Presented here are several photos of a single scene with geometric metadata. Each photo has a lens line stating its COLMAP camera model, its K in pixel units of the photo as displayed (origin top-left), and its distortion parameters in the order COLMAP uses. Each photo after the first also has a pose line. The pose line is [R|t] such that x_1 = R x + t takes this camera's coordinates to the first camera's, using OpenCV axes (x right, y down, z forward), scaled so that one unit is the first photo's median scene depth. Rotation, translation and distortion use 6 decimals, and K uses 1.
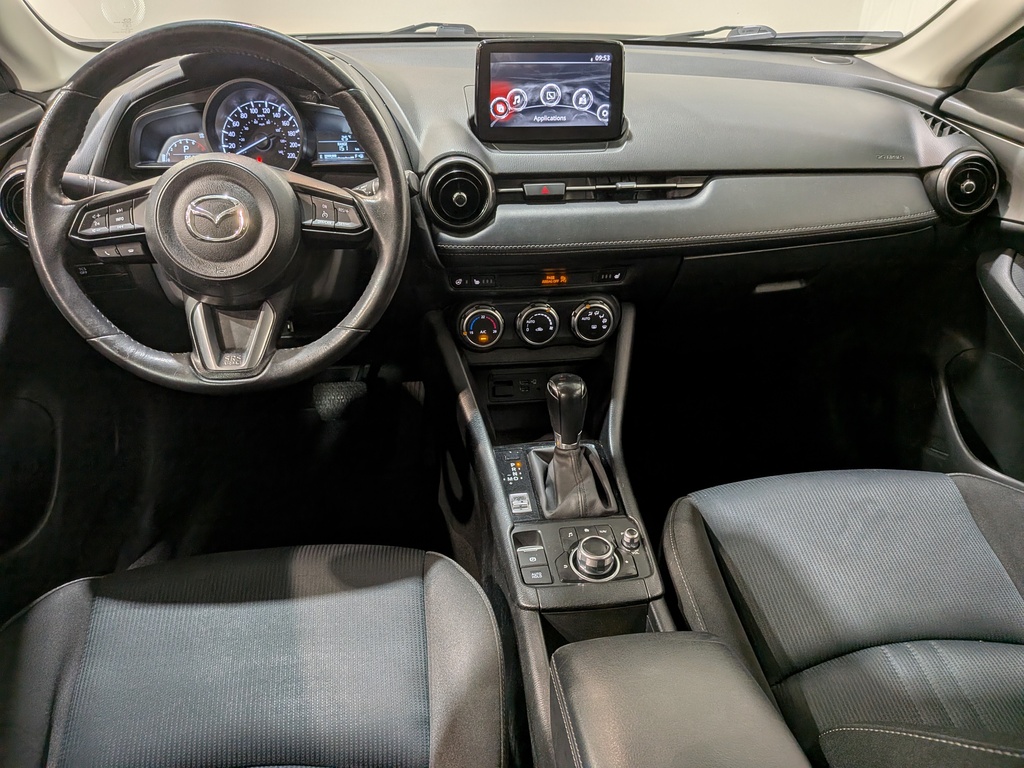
lens RADIAL K [[711.1, 0, 502.7], [0, 711.1, 388.6], [0, 0, 1]] dist [0.069947, -0.117894]
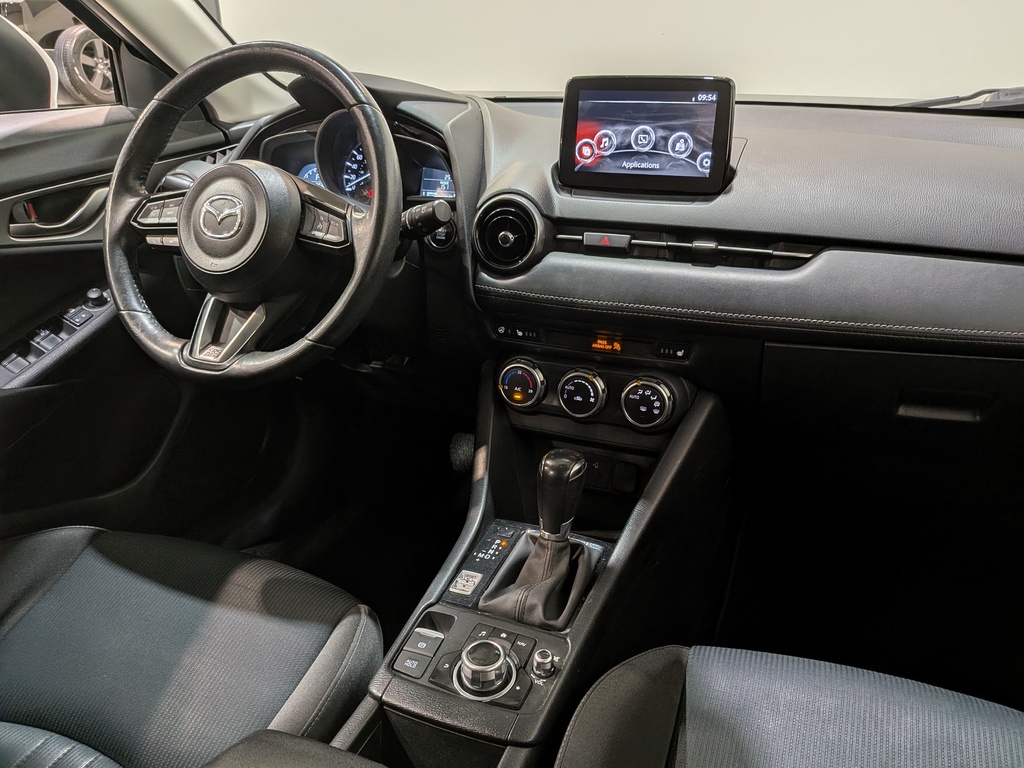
lens RADIAL K [[713.6, 0, 539.5], [0, 713.6, 406.0], [0, 0, 1]] dist [0.072379, -0.108944]
pose [[0.879625, 0.188630, -0.436668, 0.400796], [-0.238890, 0.969025, -0.062626, -0.009811], [0.411329, 0.159403, 0.897440, 0.216013]]
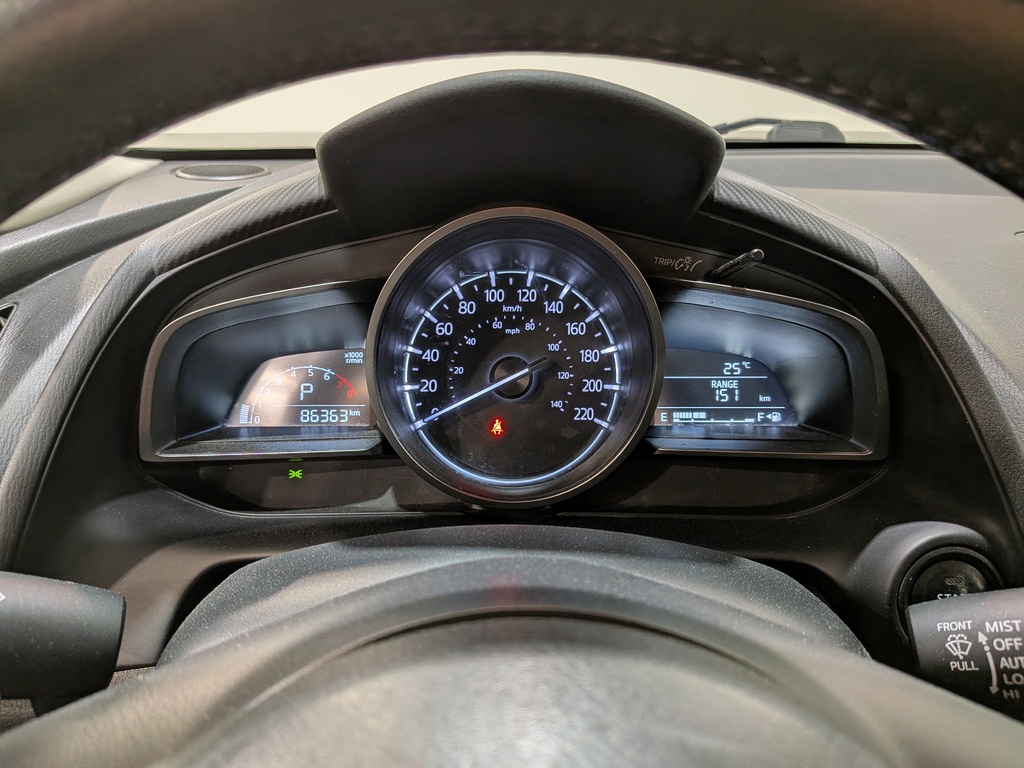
lens RADIAL K [[711.1, 0, 502.7], [0, 711.1, 388.6], [0, 0, 1]] dist [0.069947, -0.117894]
pose [[0.991639, 0.033953, -0.124495, -0.298963], [-0.055198, 0.983655, -0.171395, -0.281218], [0.116641, 0.176834, 0.977305, 0.661631]]
